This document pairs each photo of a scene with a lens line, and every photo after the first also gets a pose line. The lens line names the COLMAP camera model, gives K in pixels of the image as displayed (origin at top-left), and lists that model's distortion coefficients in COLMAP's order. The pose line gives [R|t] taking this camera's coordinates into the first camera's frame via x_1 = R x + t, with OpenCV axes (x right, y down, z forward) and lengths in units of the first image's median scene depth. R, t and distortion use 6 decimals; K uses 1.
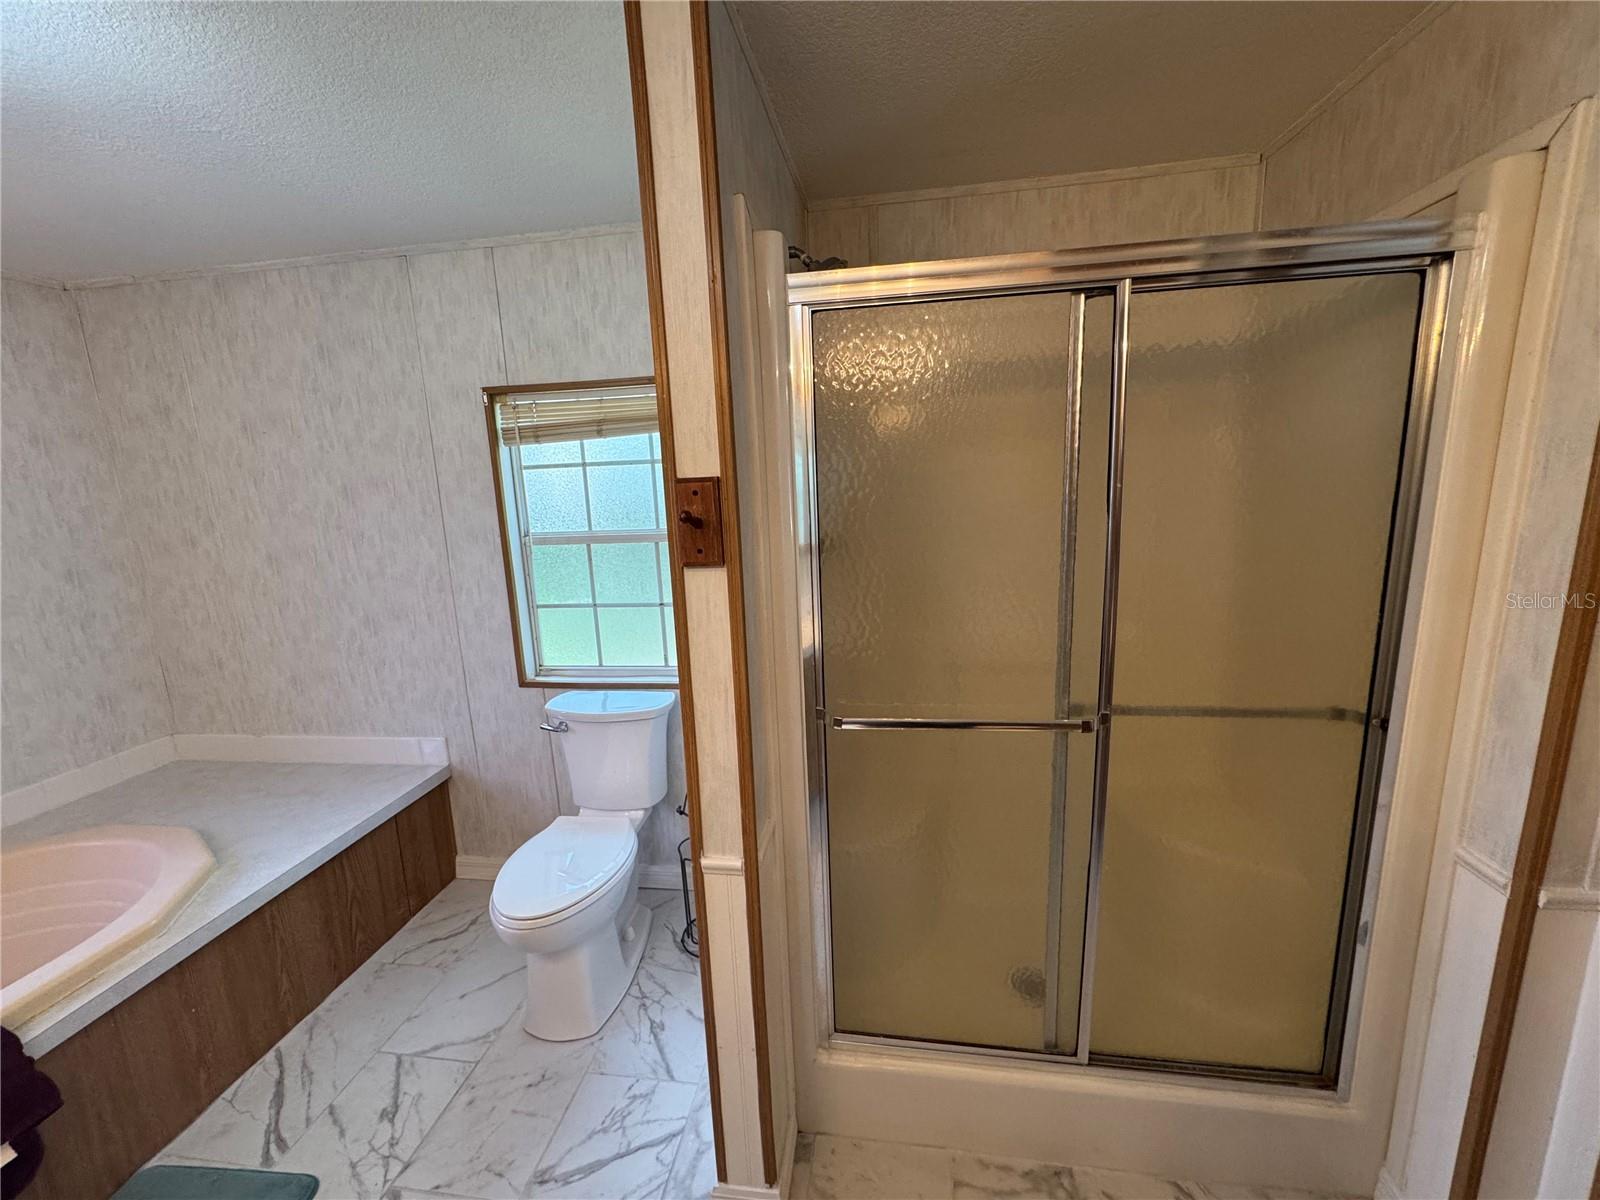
lens RADIAL K [[647.2, 0, 800.0], [0, 647.2, 600.0], [0, 0, 1]] dist [-0.001355, 0.000922]
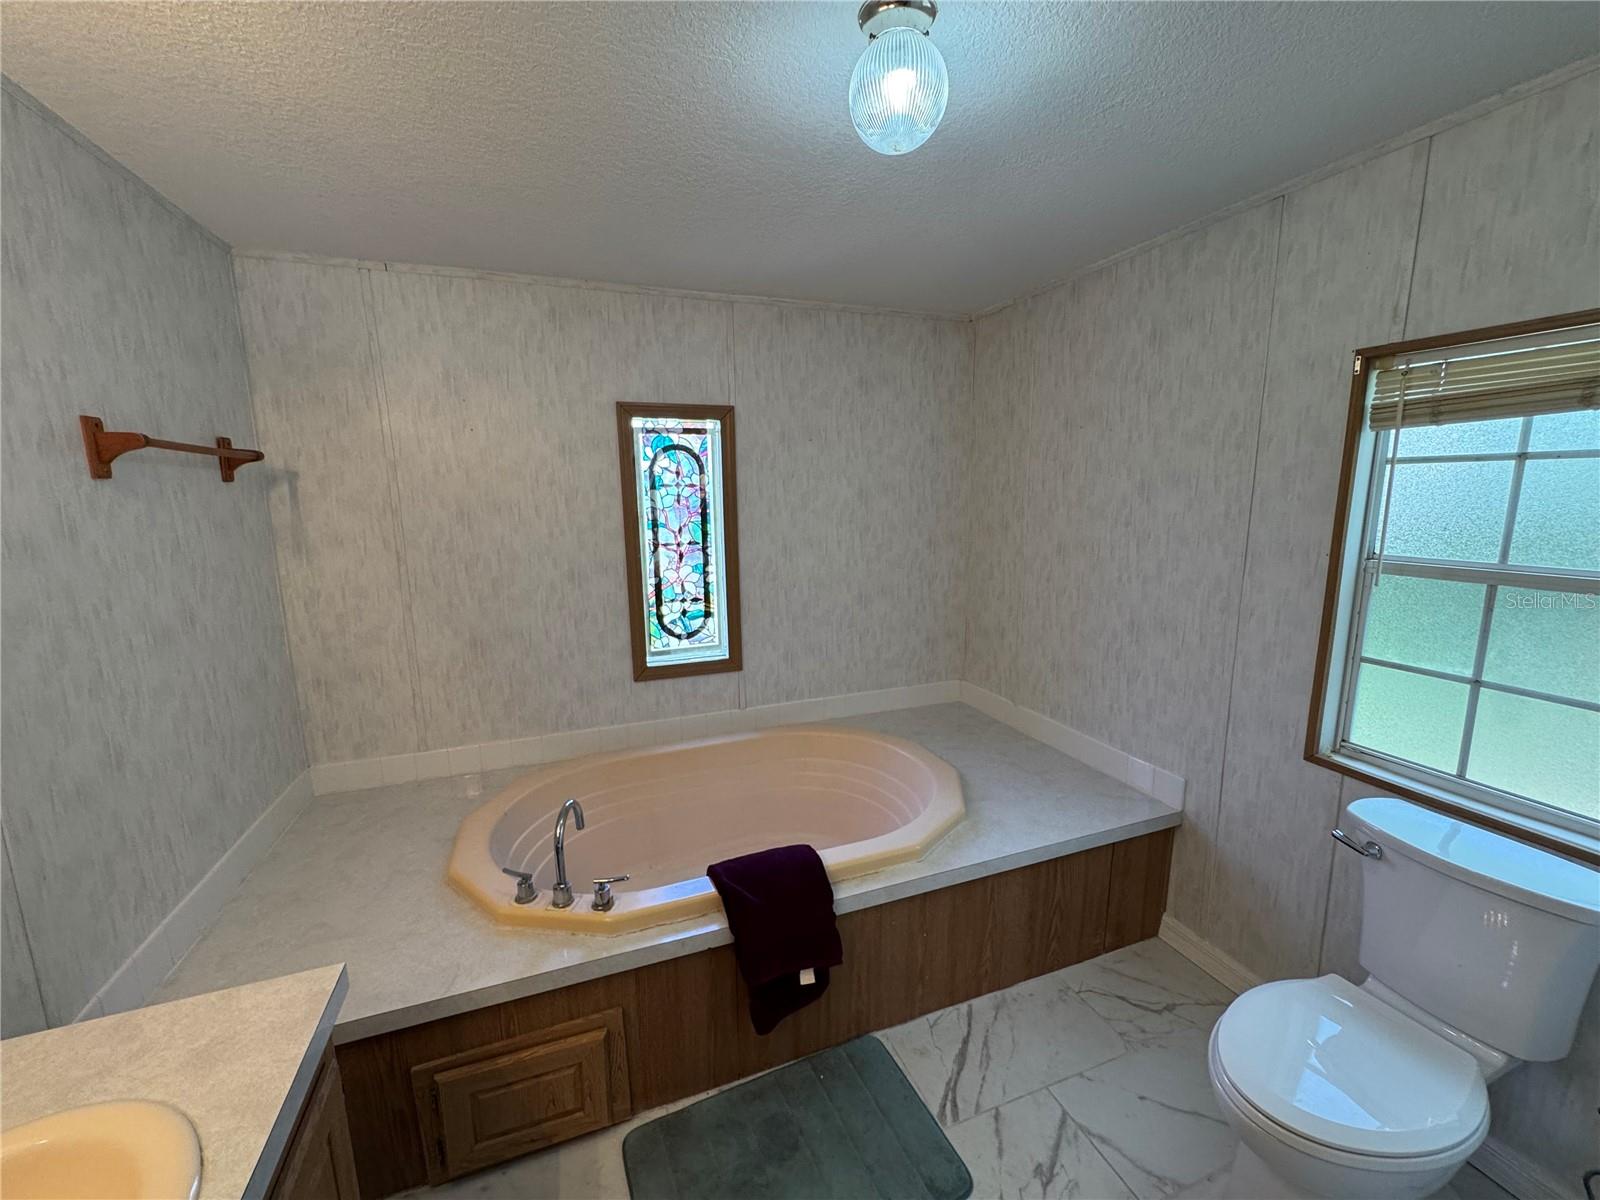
lens RADIAL K [[639.3, 0, 800.0], [0, 639.3, 600.0], [0, 0, 1]] dist [-0.017476, 0.005114]
pose [[0.489226, 0.182696, -0.852807, -0.137219], [-0.170138, 0.979020, 0.112132, -0.027577], [0.855401, 0.090237, 0.510046, 0.128691]]
